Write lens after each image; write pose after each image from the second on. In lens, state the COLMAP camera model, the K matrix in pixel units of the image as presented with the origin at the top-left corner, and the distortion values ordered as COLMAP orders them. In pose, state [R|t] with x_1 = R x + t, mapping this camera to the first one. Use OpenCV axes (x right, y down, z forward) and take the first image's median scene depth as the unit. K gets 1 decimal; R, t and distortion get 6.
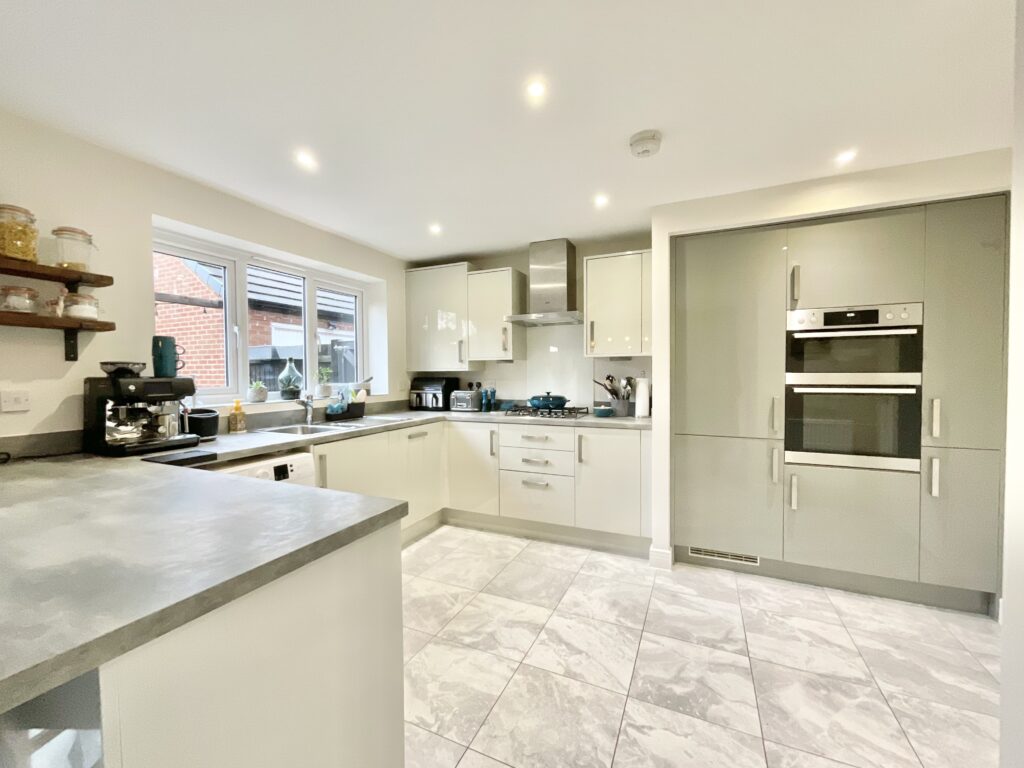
lens RADIAL K [[411.9, 0, 511.5], [0, 411.9, 381.6], [0, 0, 1]] dist [-0.005981, -0.000261]
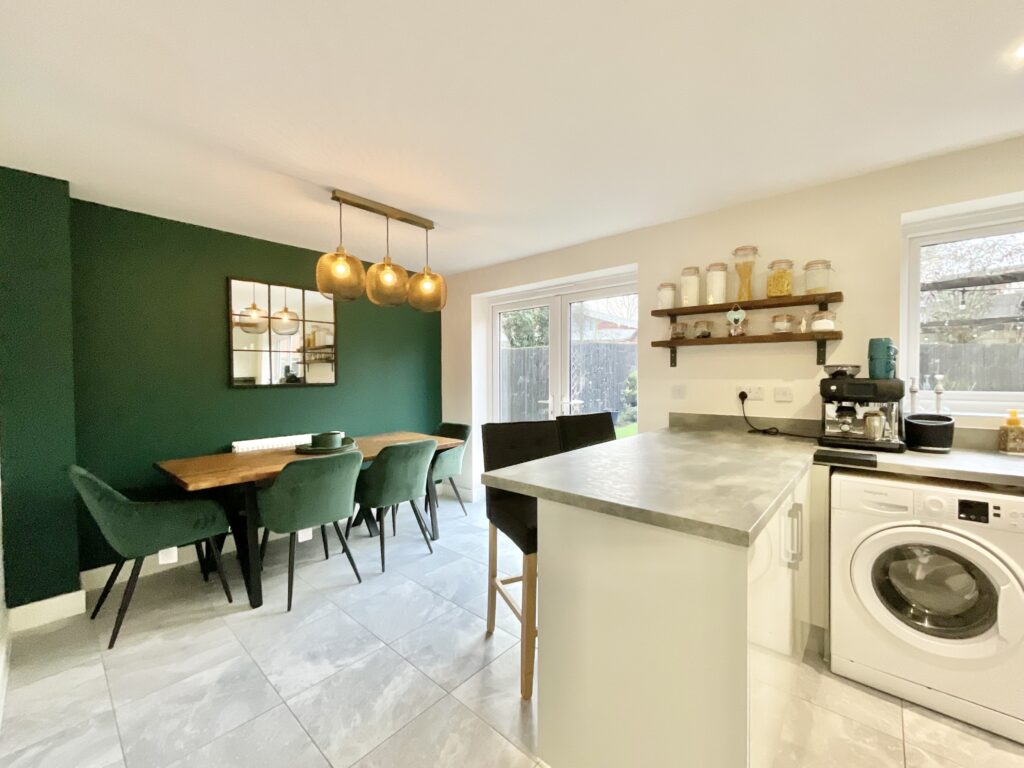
lens RADIAL K [[411.9, 0, 511.5], [0, 411.9, 381.6], [0, 0, 1]] dist [-0.005981, -0.000261]
pose [[-0.294540, 0.024421, -0.955327, 0.342688], [-0.011341, 0.999514, 0.029047, -0.020691], [0.955572, 0.019390, -0.294120, 0.379075]]
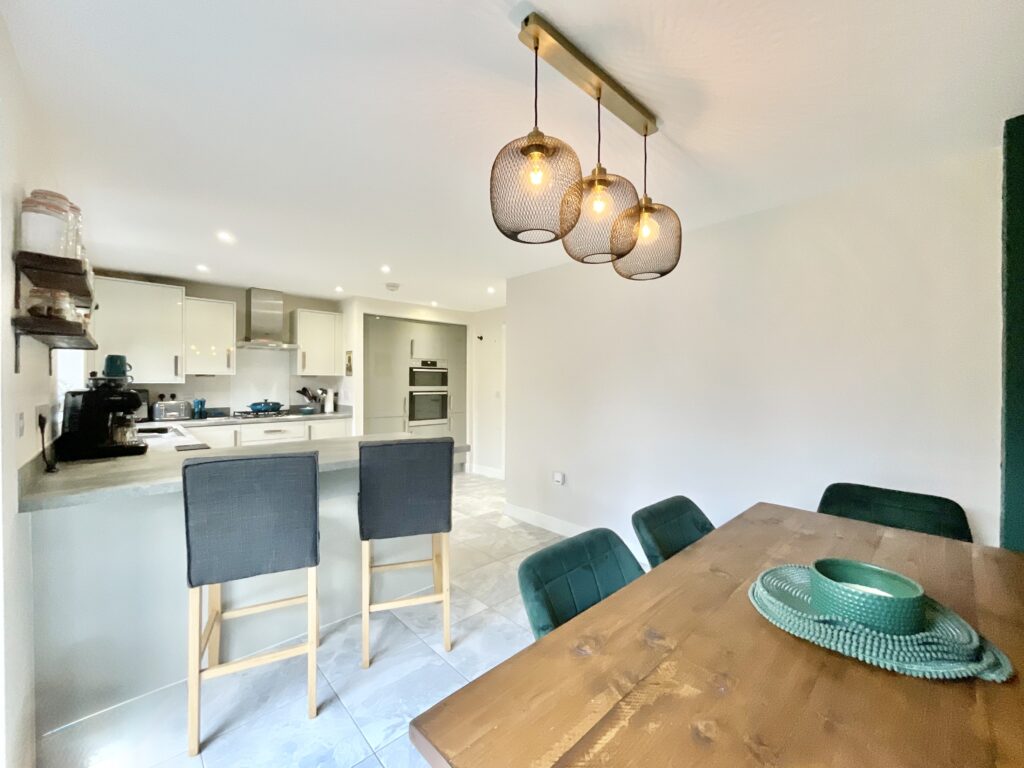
lens RADIAL K [[411.9, 0, 511.5], [0, 411.9, 381.6], [0, 0, 1]] dist [-0.005981, -0.000261]
pose [[0.384875, 0.010428, 0.922910, -1.303220], [0.012565, 0.999784, -0.016536, -0.002046], [-0.922883, 0.017961, 0.384661, -0.416144]]
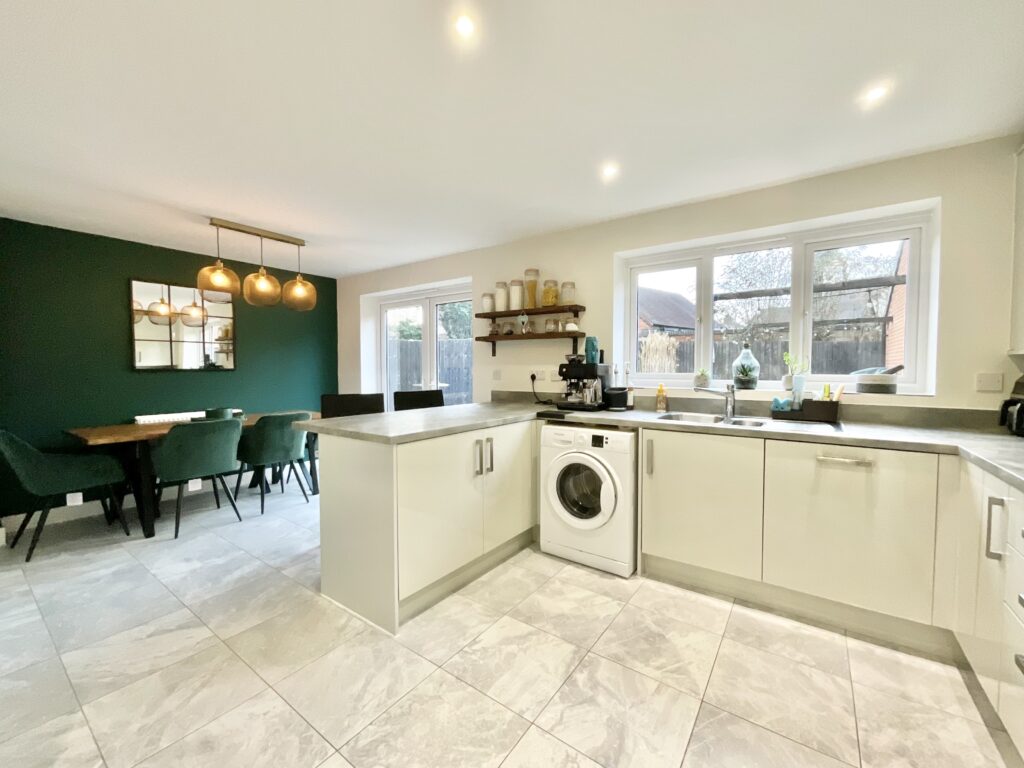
lens RADIAL K [[411.9, 0, 511.5], [0, 411.9, 381.6], [0, 0, 1]] dist [-0.005981, -0.000261]
pose [[-0.191279, 0.041711, -0.980649, 0.630728], [-0.016499, 0.998819, 0.045702, -0.009087], [0.981397, 0.024921, -0.190365, 0.883982]]
